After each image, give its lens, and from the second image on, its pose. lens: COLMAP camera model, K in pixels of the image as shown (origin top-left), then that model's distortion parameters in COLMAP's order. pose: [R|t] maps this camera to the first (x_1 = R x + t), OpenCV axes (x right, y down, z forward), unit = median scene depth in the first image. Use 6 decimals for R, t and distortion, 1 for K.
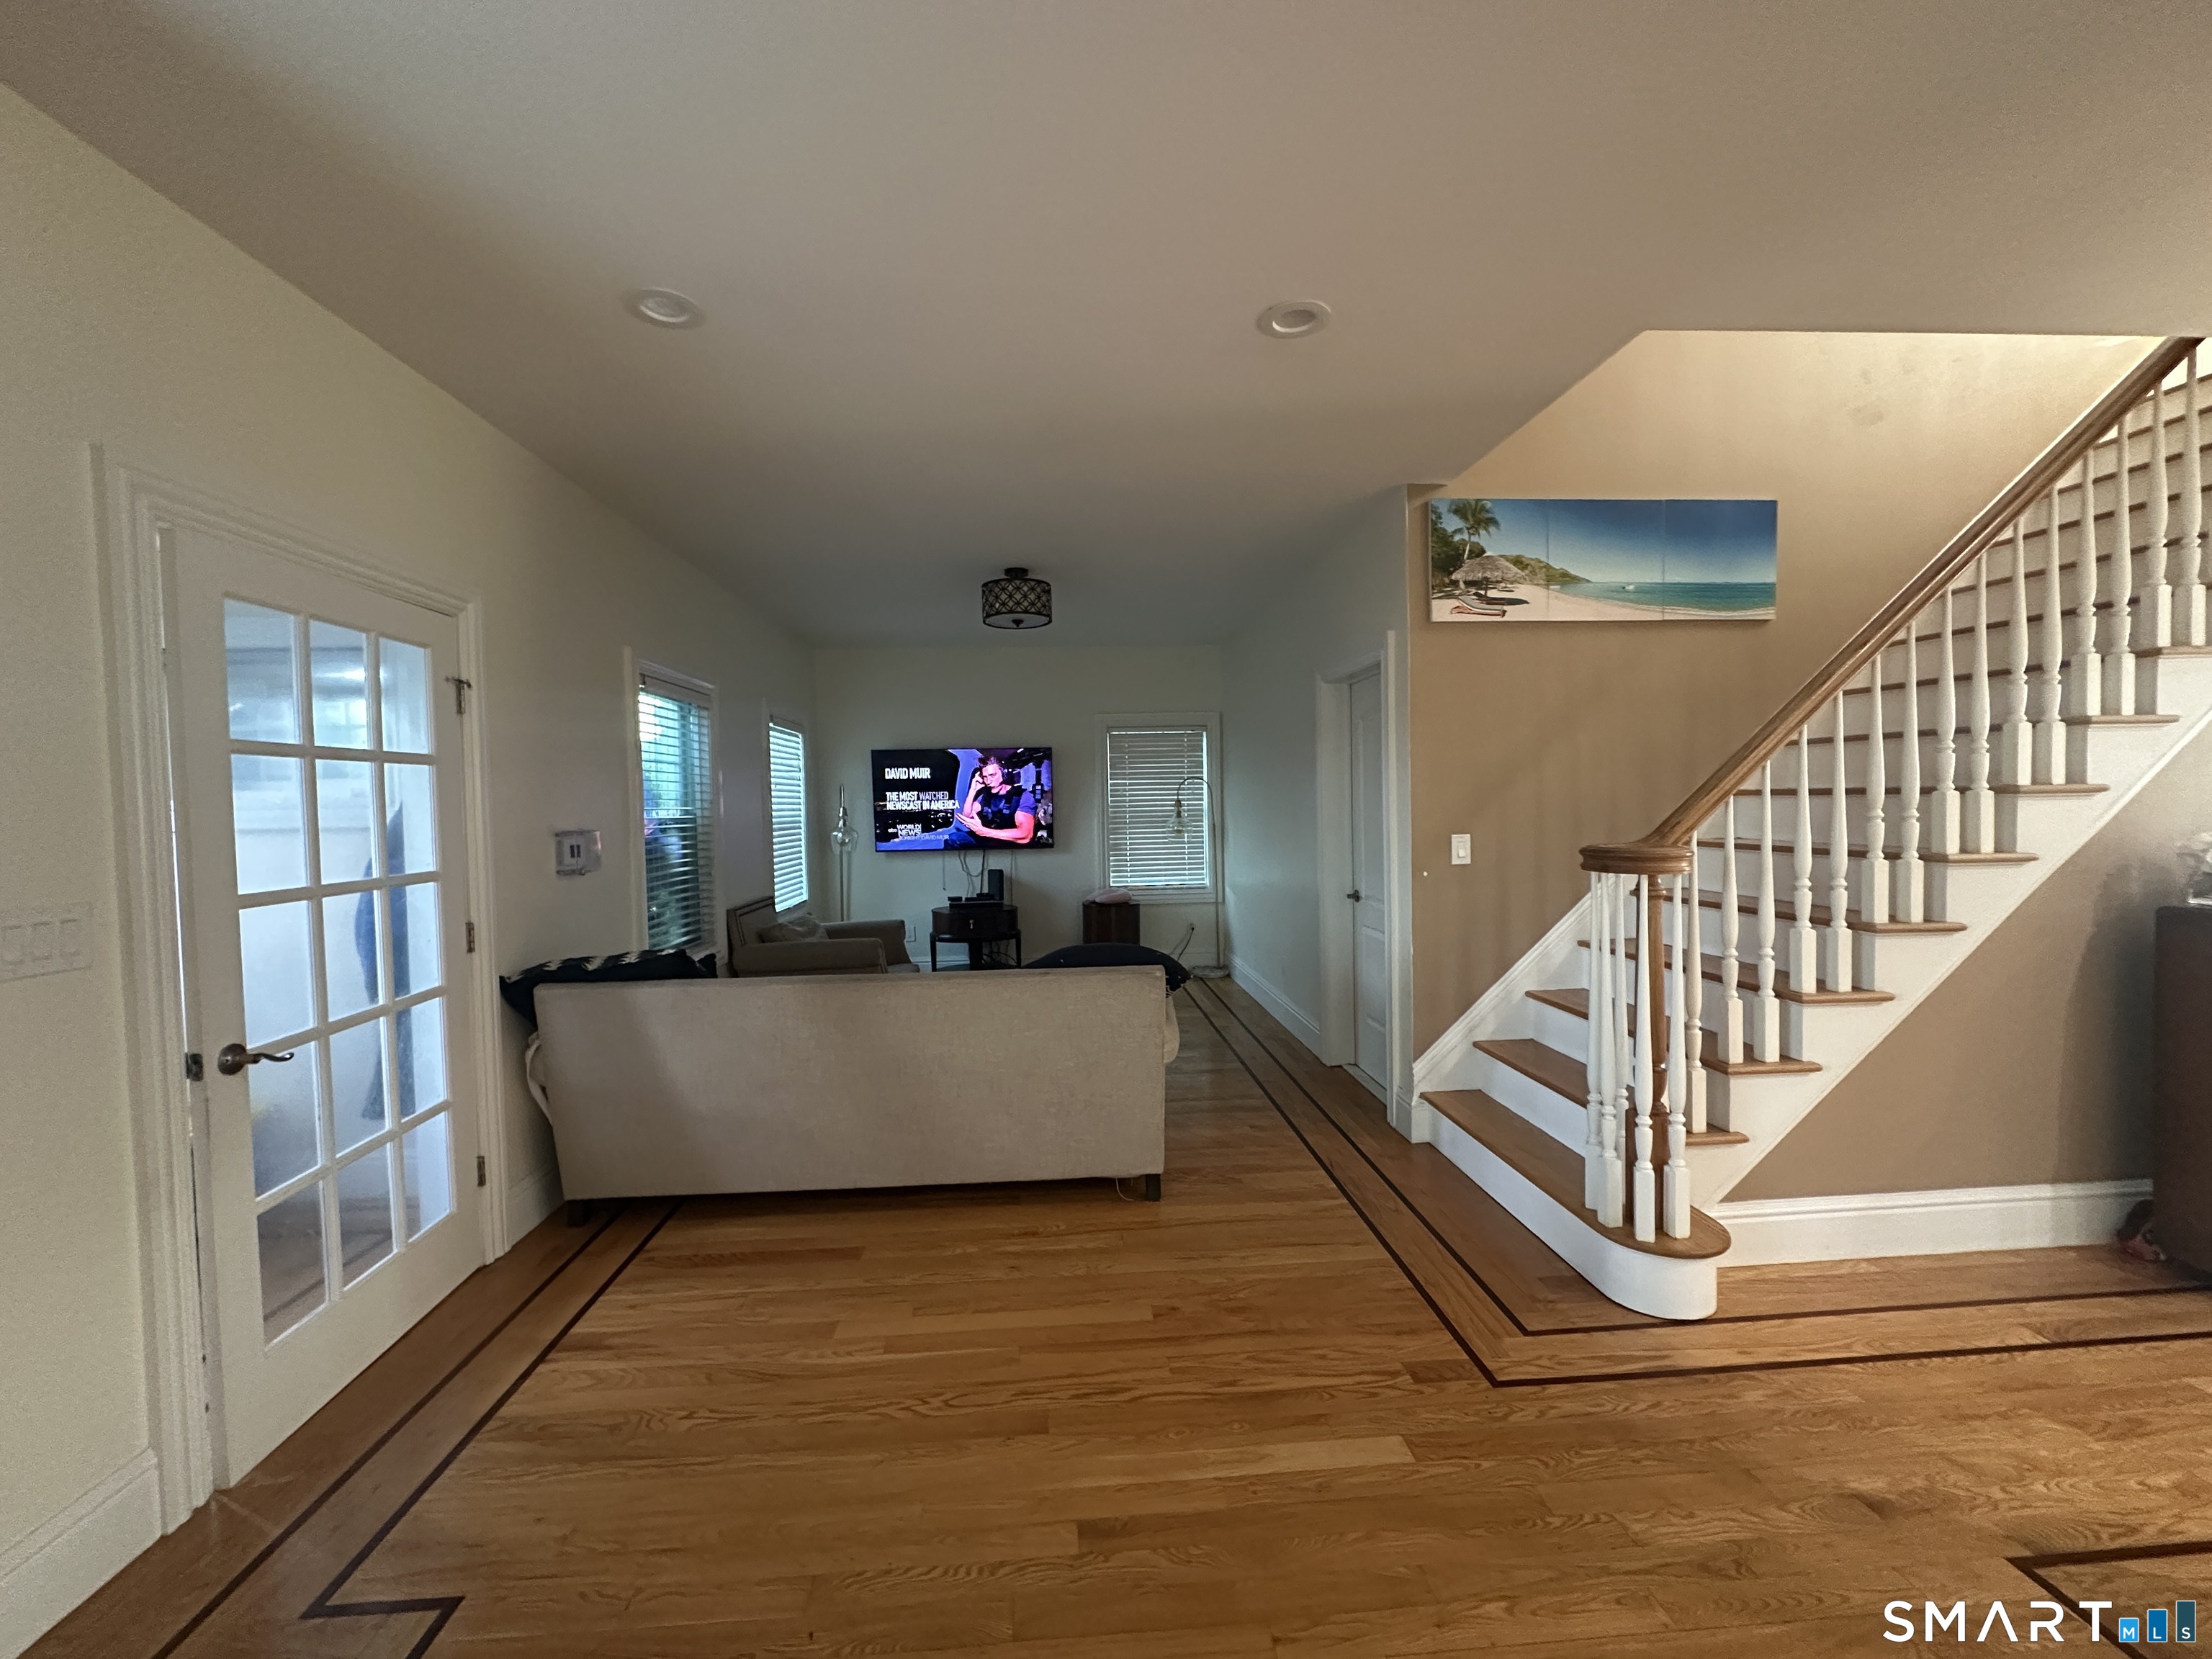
lens RADIAL K [[881.7, 0, 1105.3], [0, 881.7, 829.2], [0, 0, 1]] dist [0.000682, -0.000039]
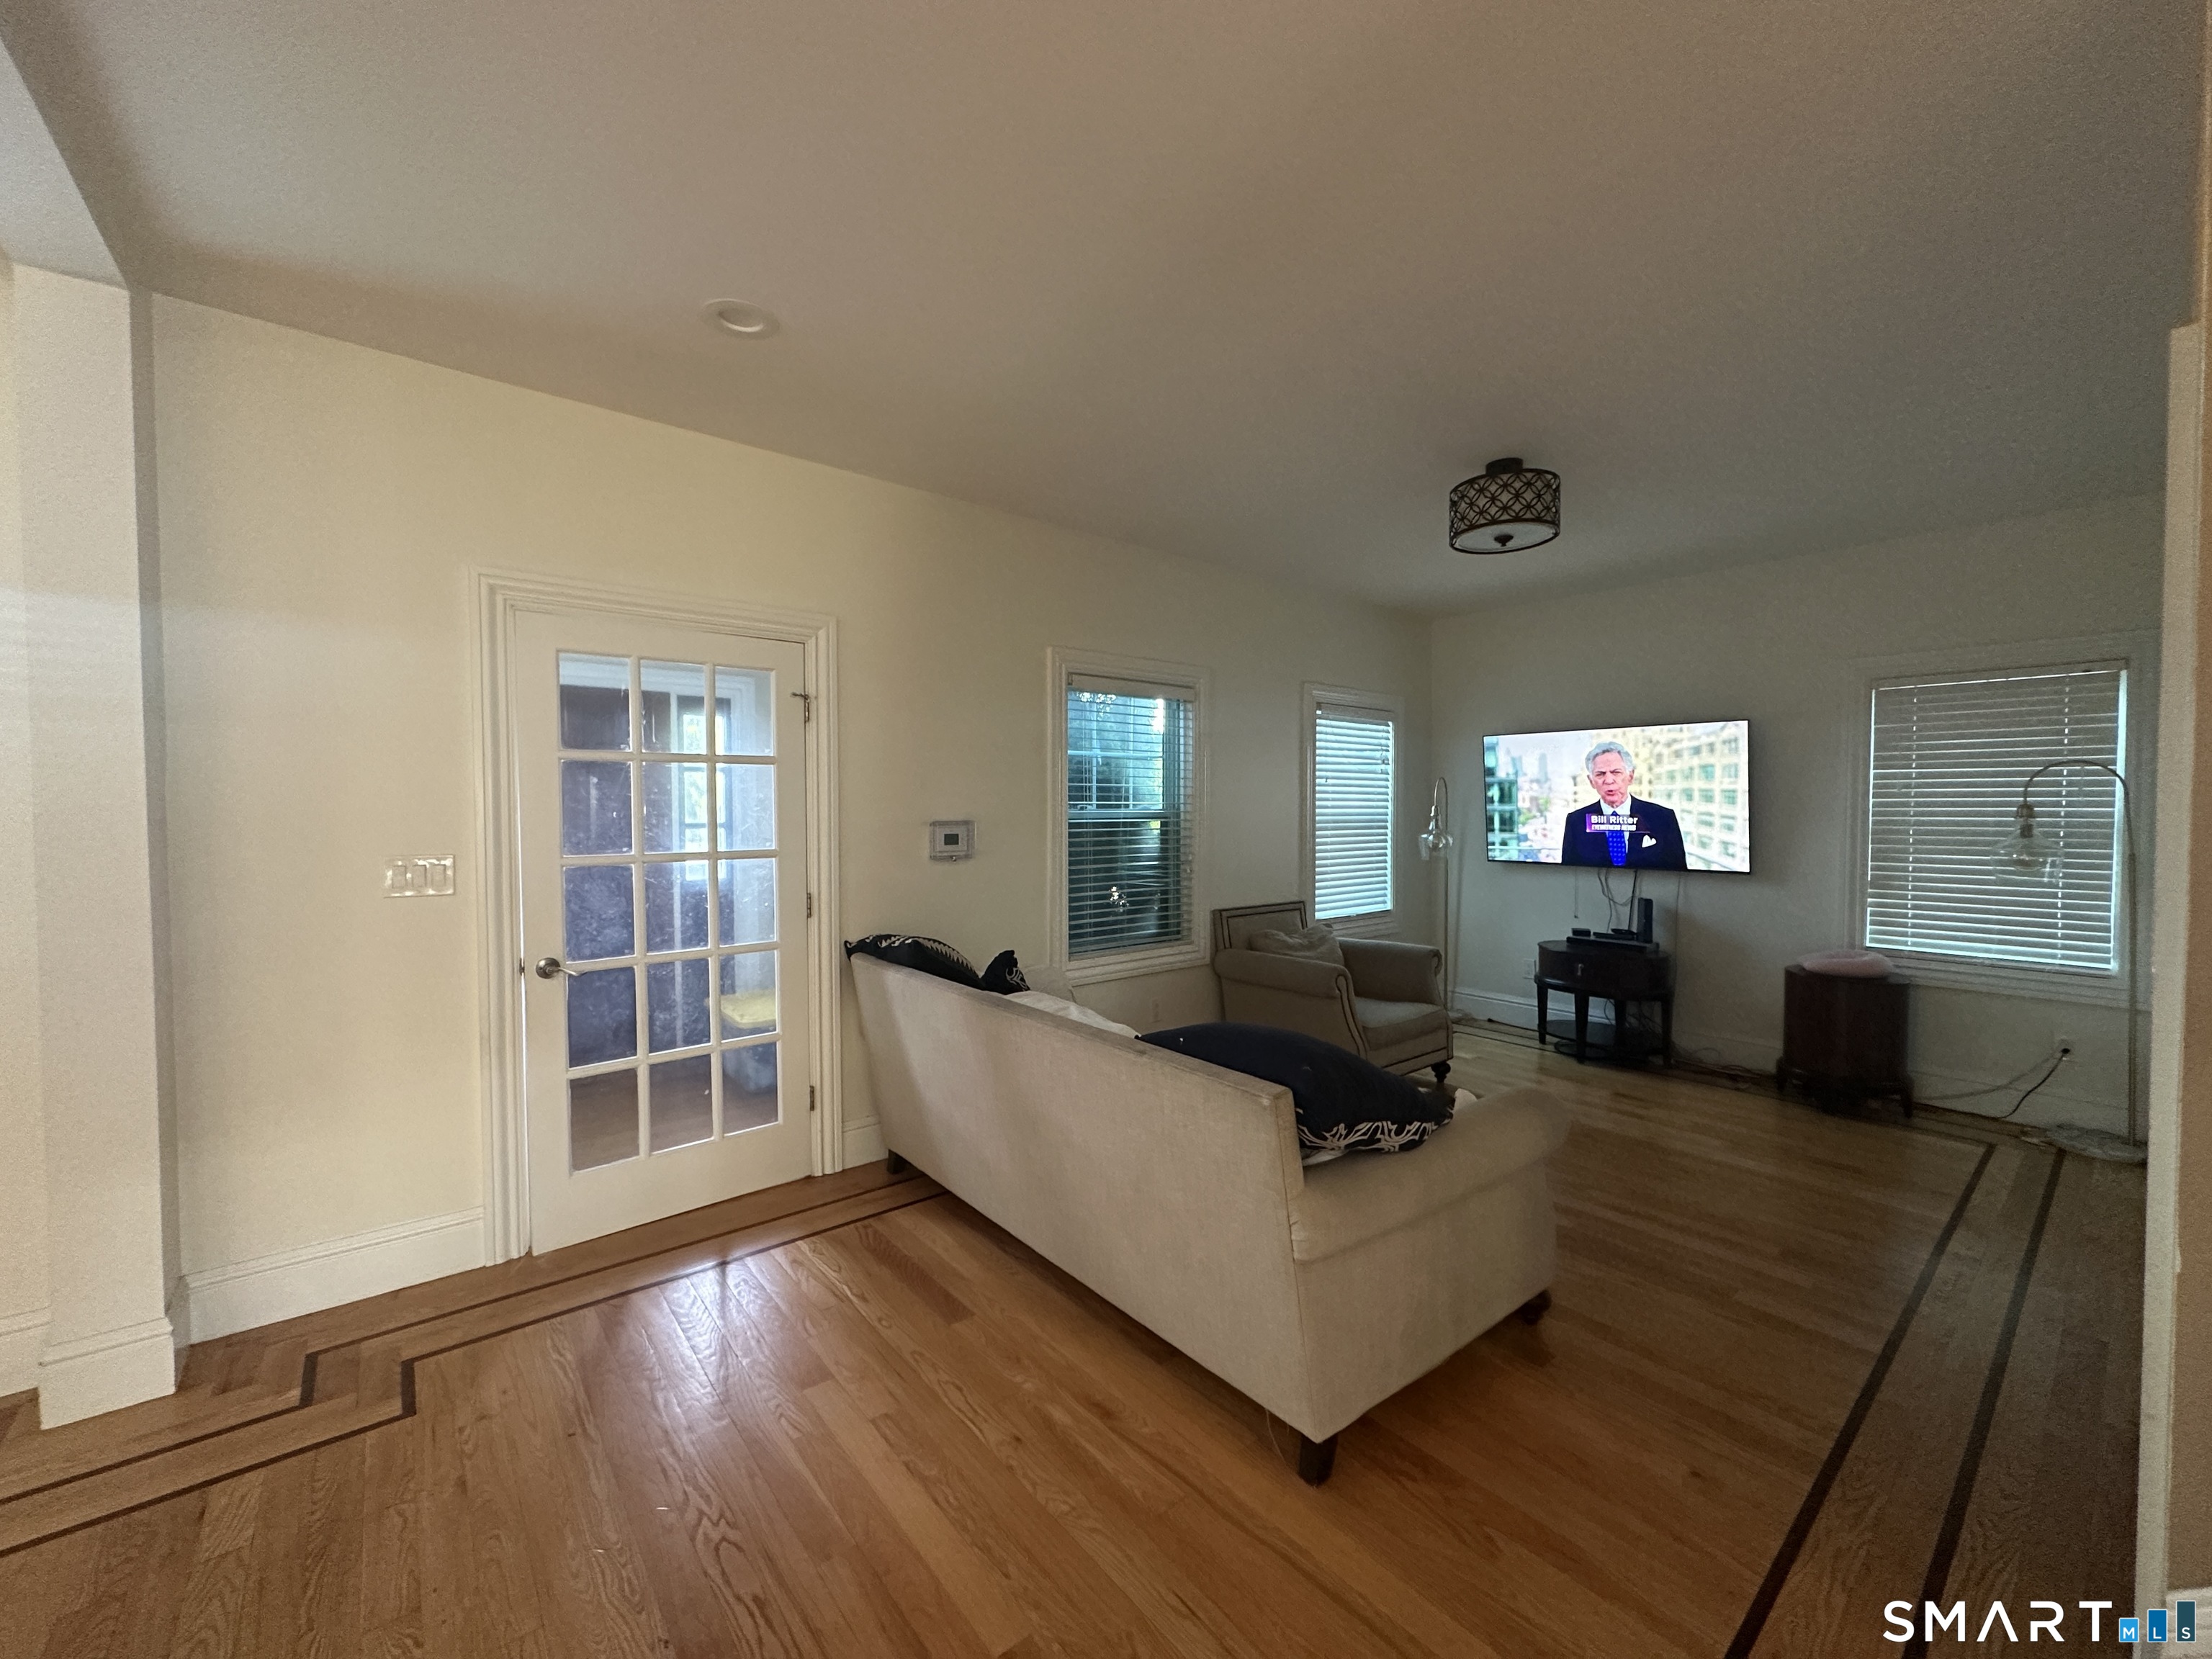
lens RADIAL K [[881.7, 0, 1105.3], [0, 881.7, 829.2], [0, 0, 1]] dist [0.000682, -0.000039]
pose [[0.578634, 0.041191, -0.814547, 0.442083], [-0.036661, 0.999028, 0.024478, -0.024099], [0.814763, 0.015698, 0.579581, 0.545778]]
